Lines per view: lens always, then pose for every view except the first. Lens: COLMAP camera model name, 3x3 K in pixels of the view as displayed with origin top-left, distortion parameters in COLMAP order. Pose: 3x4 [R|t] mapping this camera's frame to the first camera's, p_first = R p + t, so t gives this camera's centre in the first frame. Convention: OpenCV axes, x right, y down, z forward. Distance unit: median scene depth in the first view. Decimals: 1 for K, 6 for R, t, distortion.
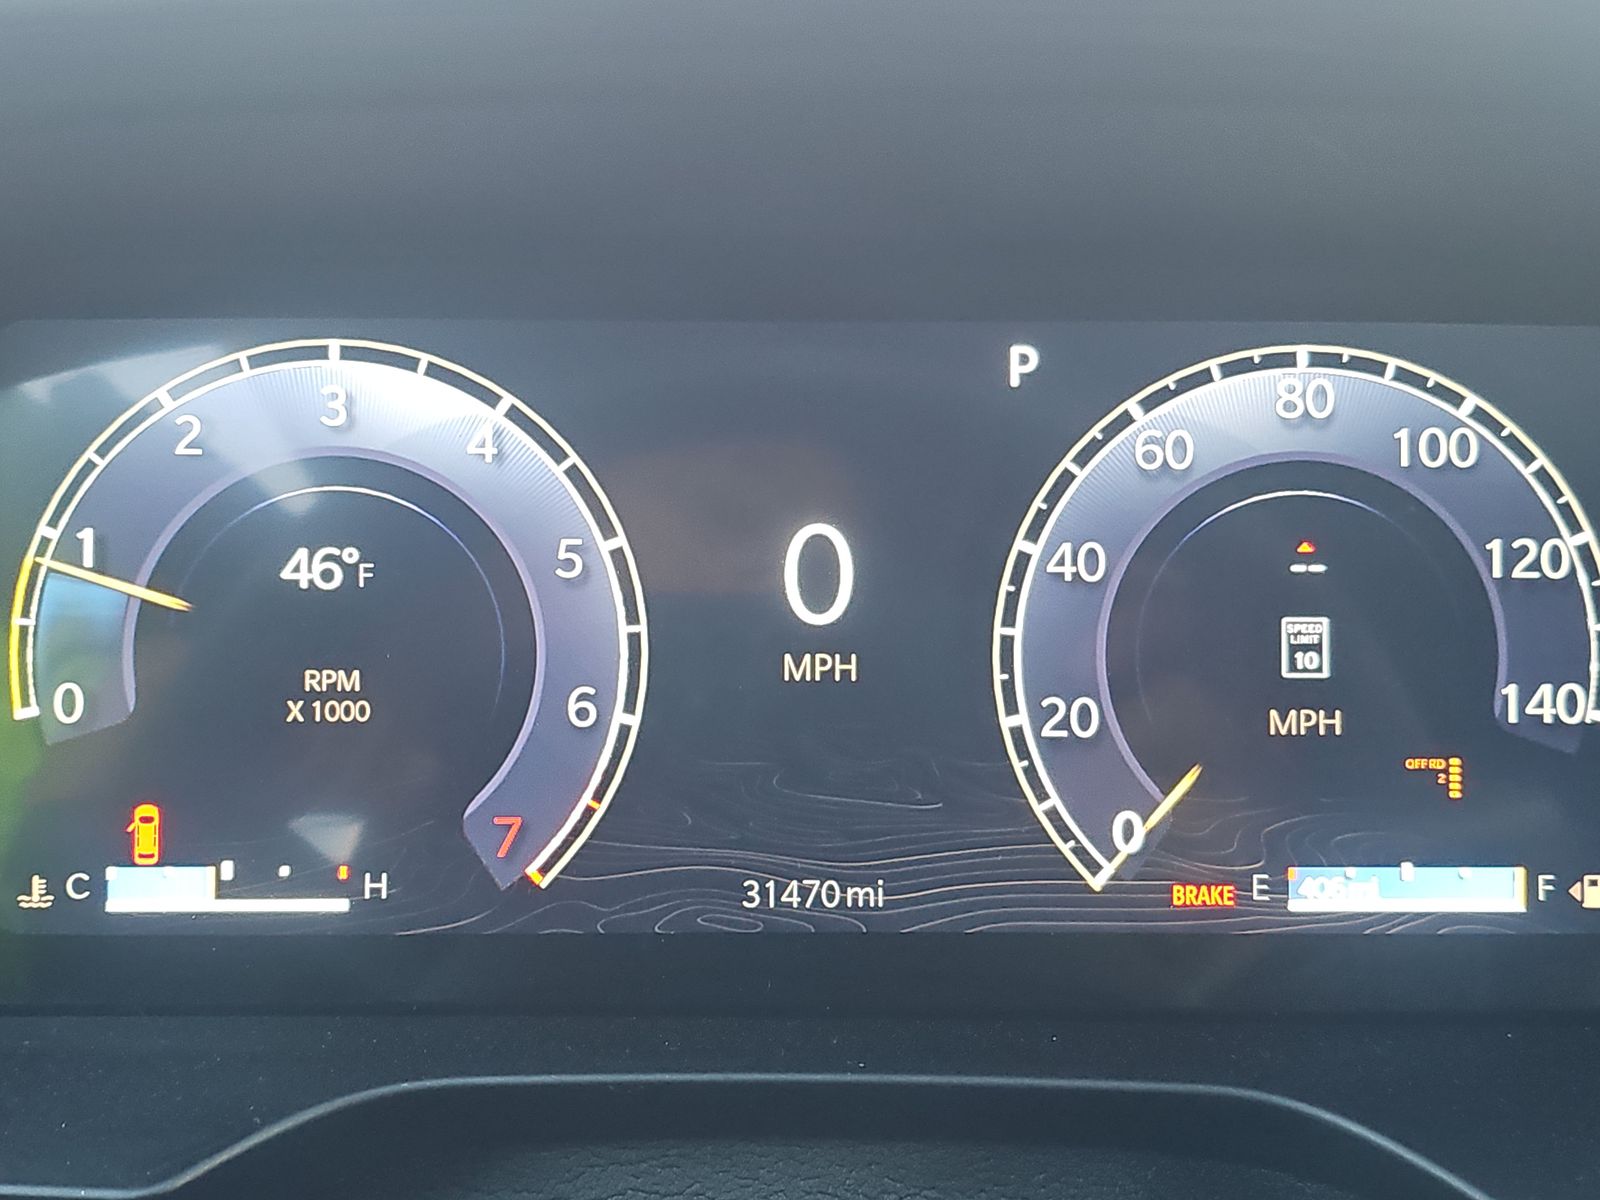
lens RADIAL K [[1051.1, 0, 800.0], [0, 1051.1, 600.0], [0, 0, 1]] dist [0.045163, -0.041345]
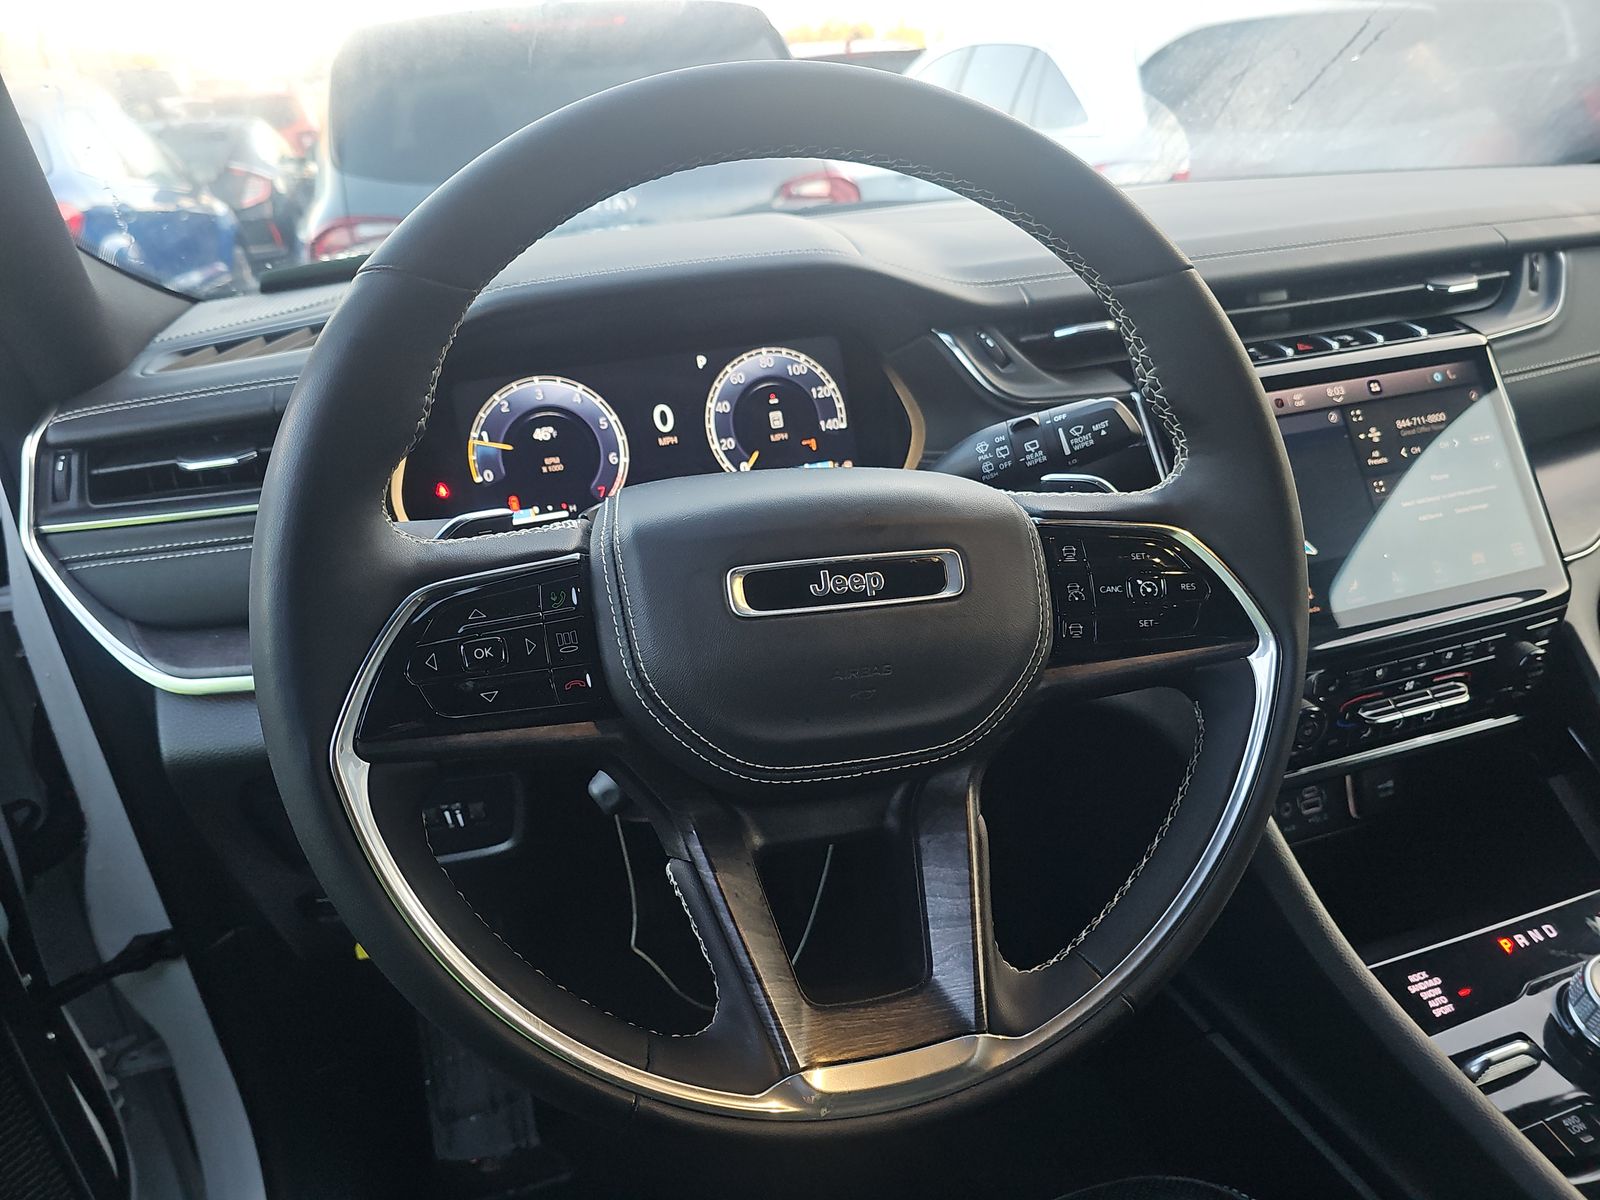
lens RADIAL K [[1051.1, 0, 800.0], [0, 1051.1, 600.0], [0, 0, 1]] dist [0.045163, -0.041345]
pose [[0.943315, -0.189123, 0.272745, -0.747797], [0.174148, 0.981599, 0.078337, 0.450167], [-0.282541, -0.026399, 0.958892, -3.182872]]
